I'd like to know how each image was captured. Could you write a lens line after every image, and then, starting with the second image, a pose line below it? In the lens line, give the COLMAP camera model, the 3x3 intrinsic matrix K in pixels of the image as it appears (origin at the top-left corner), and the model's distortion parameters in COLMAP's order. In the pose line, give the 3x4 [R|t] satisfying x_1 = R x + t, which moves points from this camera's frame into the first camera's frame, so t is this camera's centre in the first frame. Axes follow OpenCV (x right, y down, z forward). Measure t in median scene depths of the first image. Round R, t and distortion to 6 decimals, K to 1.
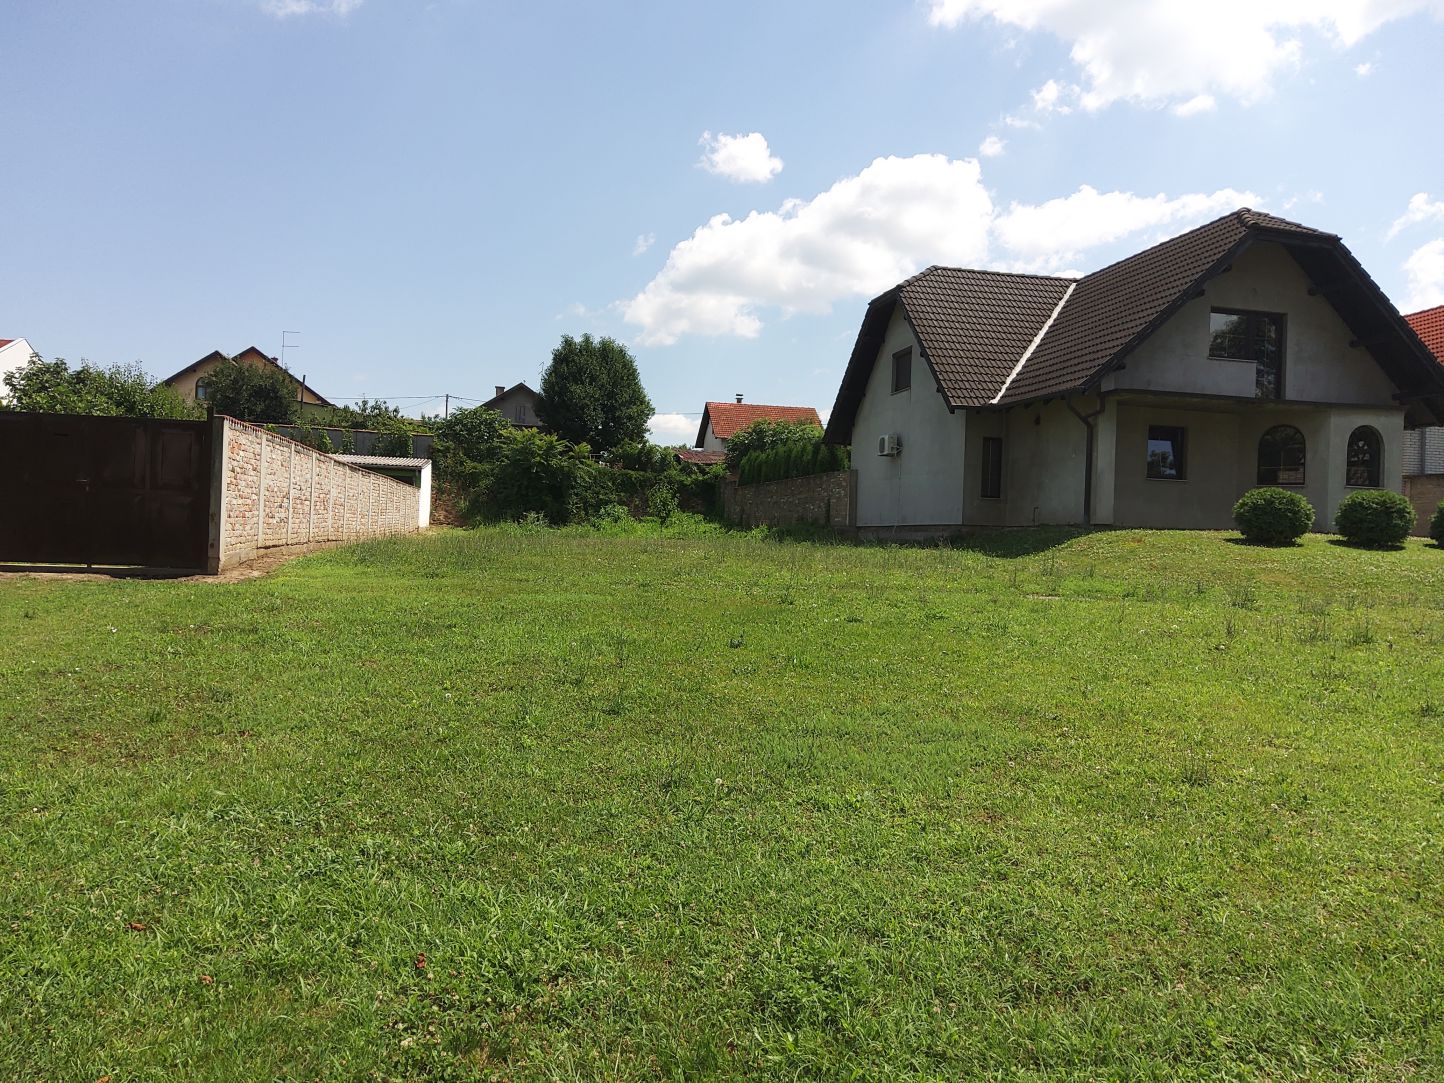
lens RADIAL K [[1009.7, 0, 722.0], [0, 1009.7, 541.5], [0, 0, 1]] dist [0.055430, -0.146014]
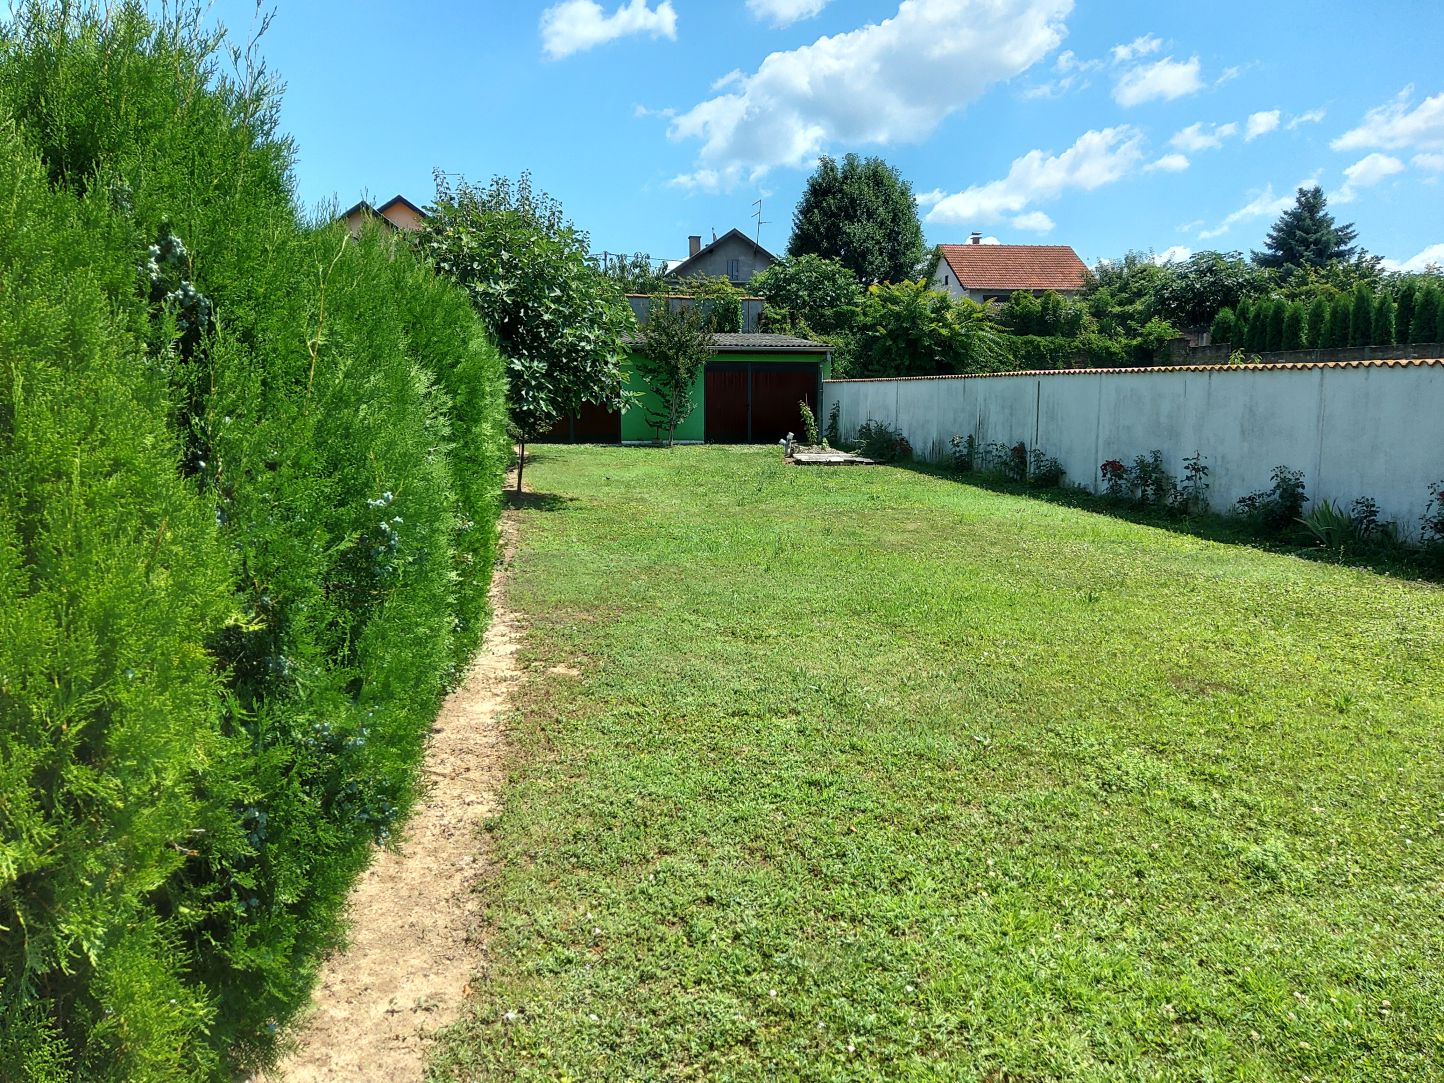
lens RADIAL K [[1009.7, 0, 722.0], [0, 1009.7, 541.5], [0, 0, 1]] dist [0.055430, -0.146014]
pose [[0.998698, -0.037559, -0.034532, -0.217257], [0.041868, 0.990099, 0.133983, -0.024637], [0.029158, -0.135255, 0.990382, 0.210502]]
